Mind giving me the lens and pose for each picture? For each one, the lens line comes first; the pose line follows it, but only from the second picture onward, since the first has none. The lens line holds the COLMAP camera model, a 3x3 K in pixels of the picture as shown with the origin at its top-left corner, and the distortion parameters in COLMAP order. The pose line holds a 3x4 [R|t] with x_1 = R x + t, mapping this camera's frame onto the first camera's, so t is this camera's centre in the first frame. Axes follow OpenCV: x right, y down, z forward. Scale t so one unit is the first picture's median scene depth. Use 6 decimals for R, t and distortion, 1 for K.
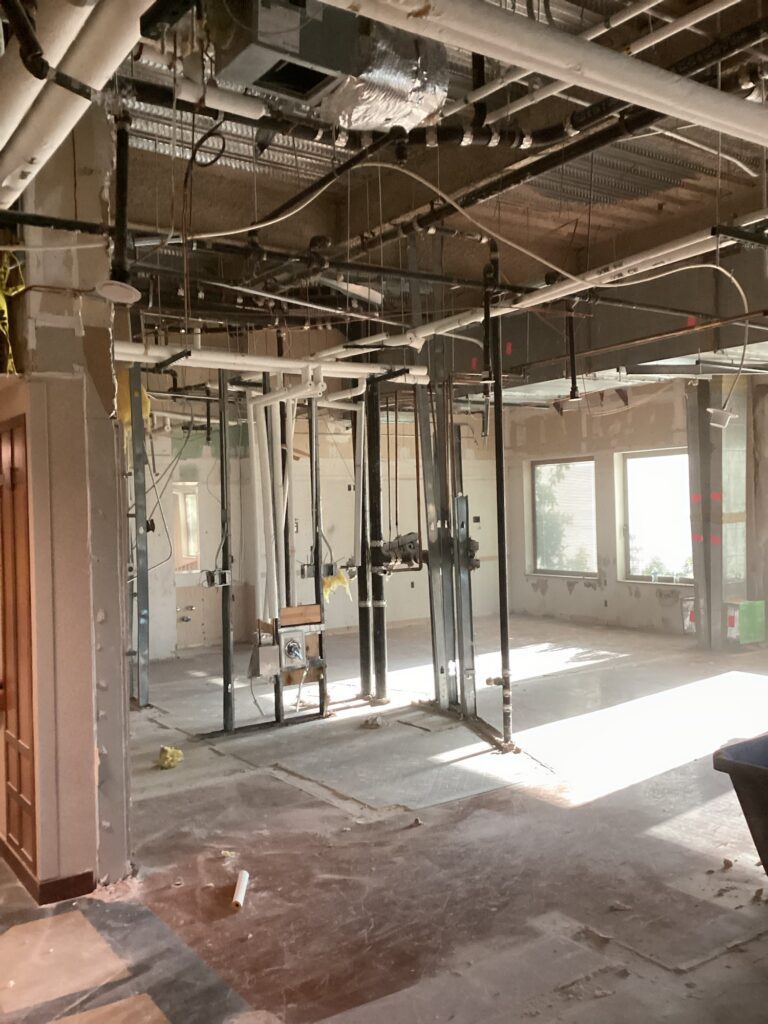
lens RADIAL K [[919.7, 0, 383.9], [0, 919.7, 513.6], [0, 0, 1]] dist [0.113152, -0.193424]
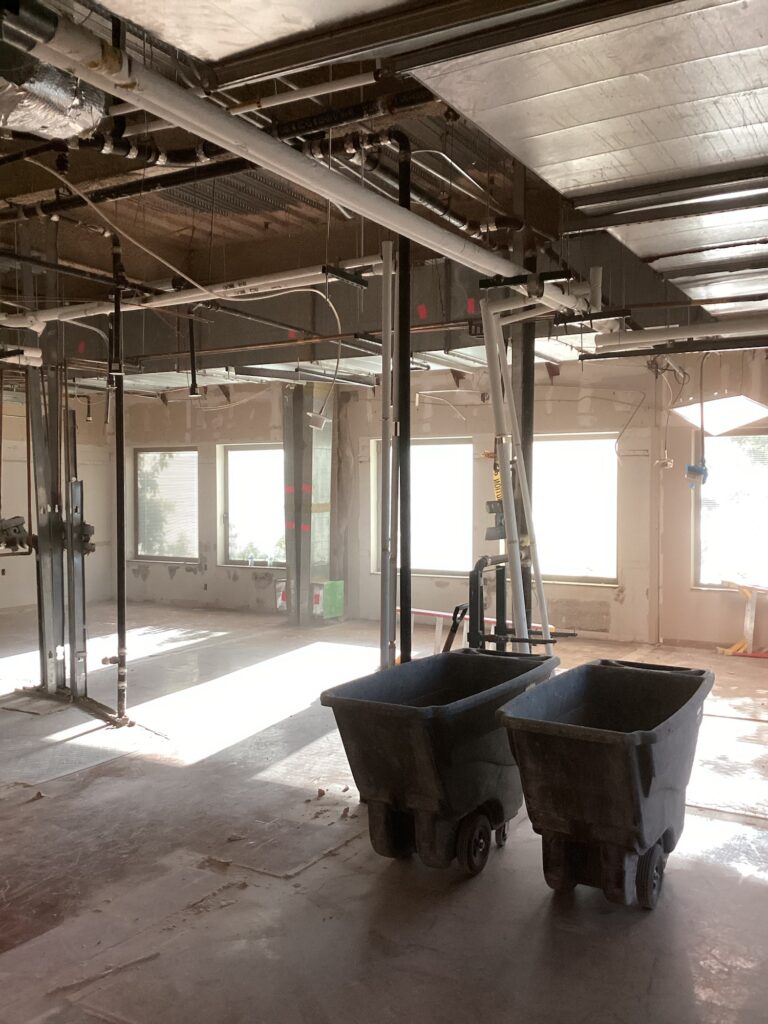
lens RADIAL K [[919.7, 0, 388.1], [0, 919.7, 513.0], [0, 0, 1]] dist [0.113152, -0.193424]
pose [[0.903167, 0.016820, 0.428959, -0.049087], [-0.022007, 0.999732, 0.007134, 0.001626], [-0.428724, -0.015883, 0.903296, -0.075998]]
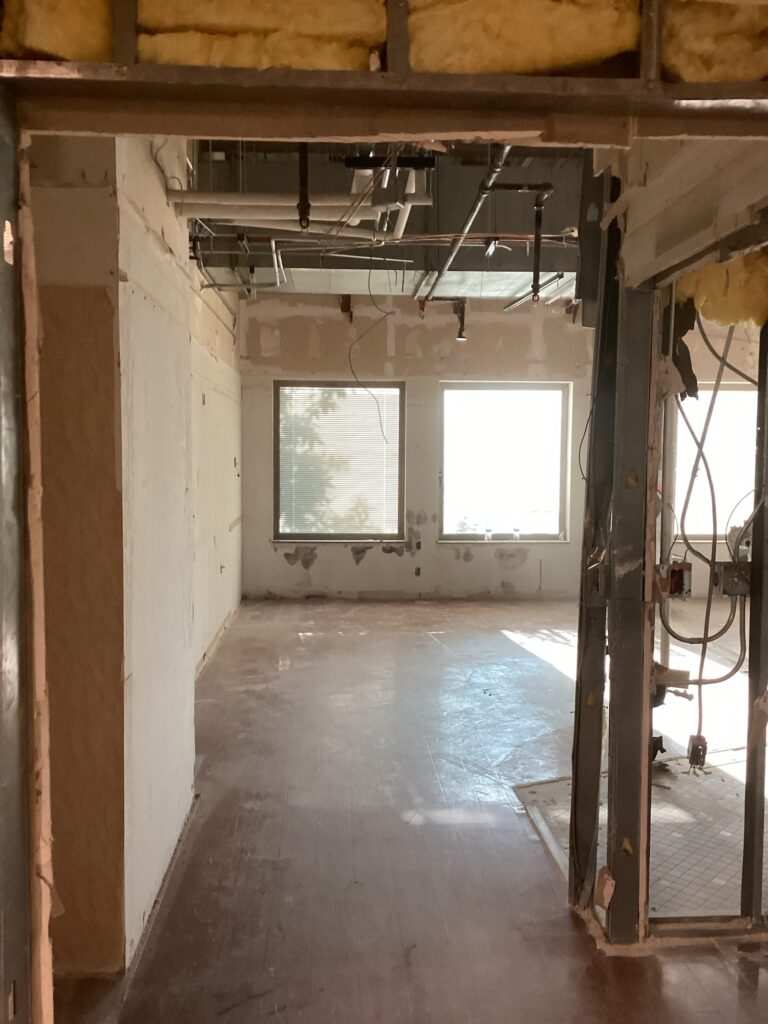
lens RADIAL K [[919.7, 0, 383.1], [0, 919.7, 513.9], [0, 0, 1]] dist [0.113152, -0.193424]
pose [[0.522478, -0.026368, 0.852245, -0.856050], [-0.015412, 0.999066, 0.040359, 0.032457], [-0.852514, -0.034222, 0.521583, 1.196430]]
